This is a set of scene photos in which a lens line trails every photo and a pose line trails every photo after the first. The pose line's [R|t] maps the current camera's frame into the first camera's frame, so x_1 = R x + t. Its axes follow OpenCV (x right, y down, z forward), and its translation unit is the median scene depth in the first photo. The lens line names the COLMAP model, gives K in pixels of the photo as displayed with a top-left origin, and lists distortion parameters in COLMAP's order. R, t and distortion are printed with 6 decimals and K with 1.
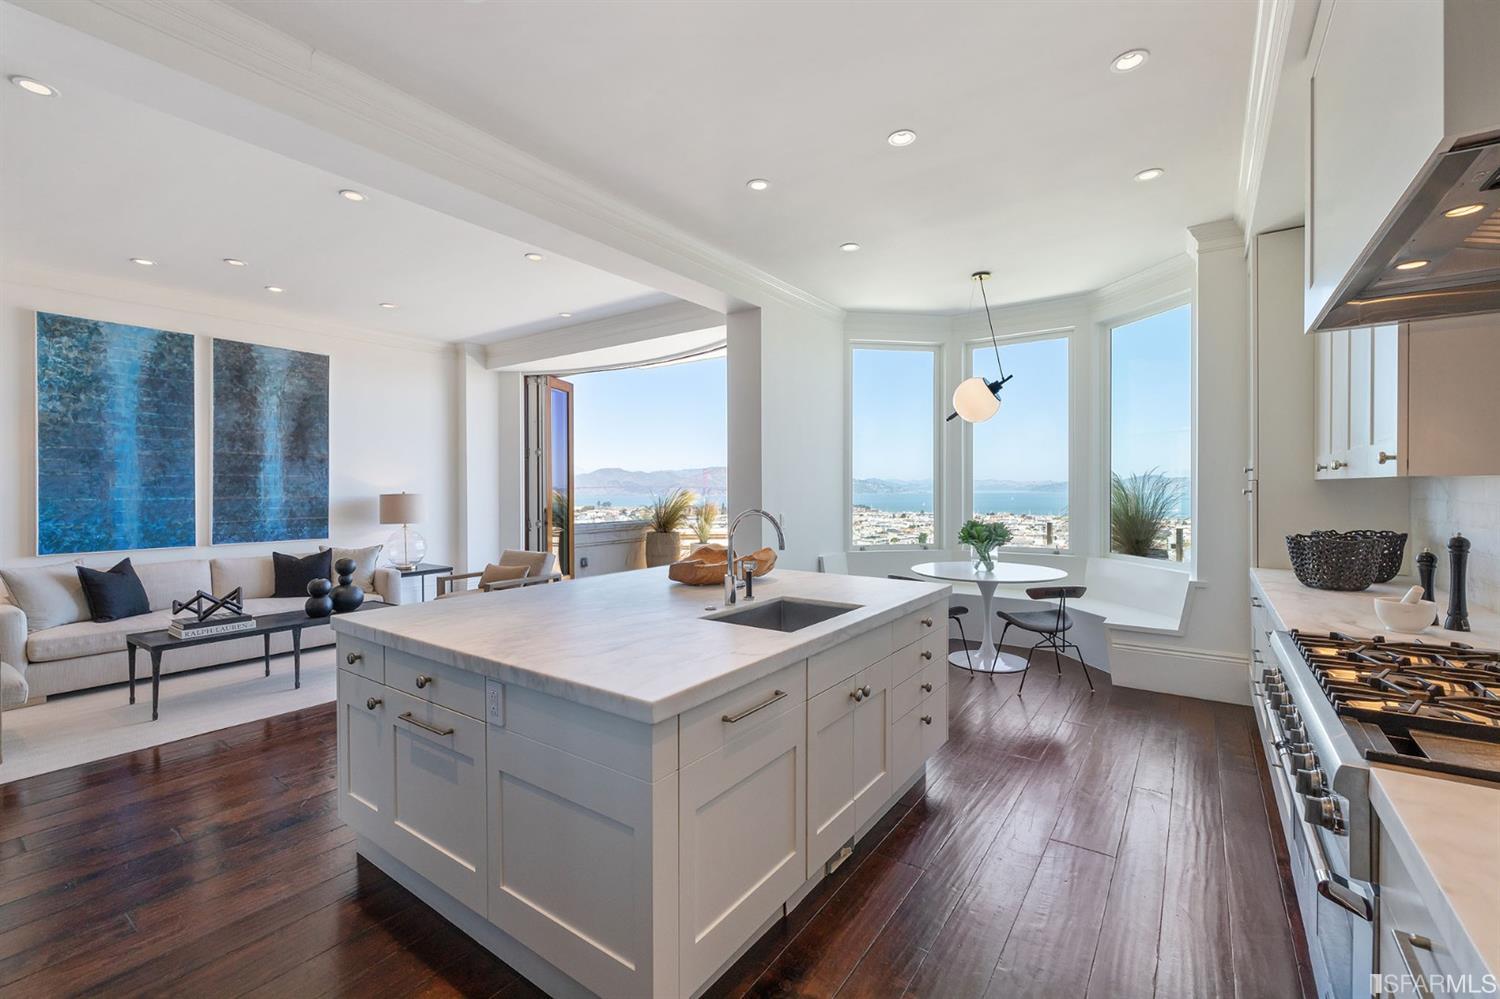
lens RADIAL K [[635.7, 0, 716.5], [0, 635.7, 480.0], [0, 0, 1]] dist [-0.000864, -0.000021]
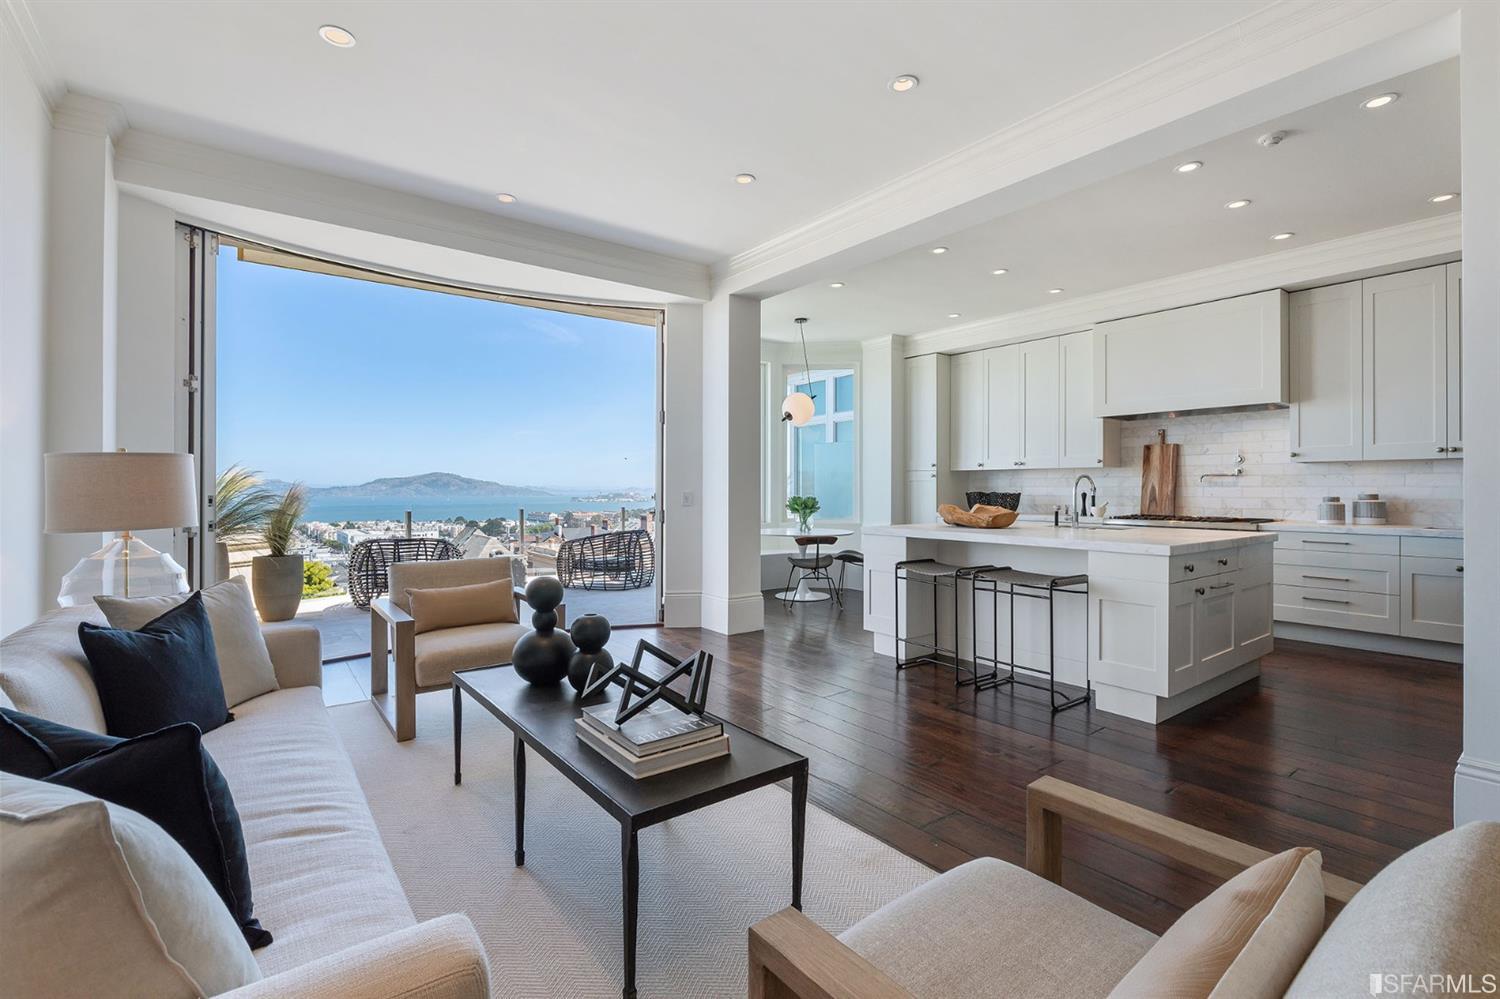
lens RADIAL K [[676.0, 0, 749.9], [0, 676.0, 494.0], [0, 0, 1]] dist [-0.001807, -0.000131]
pose [[0.266431, -0.002185, 0.963852, -1.565485], [-0.014191, 0.999880, 0.006190, 0.078112], [-0.963750, -0.015327, 0.266368, 1.028075]]
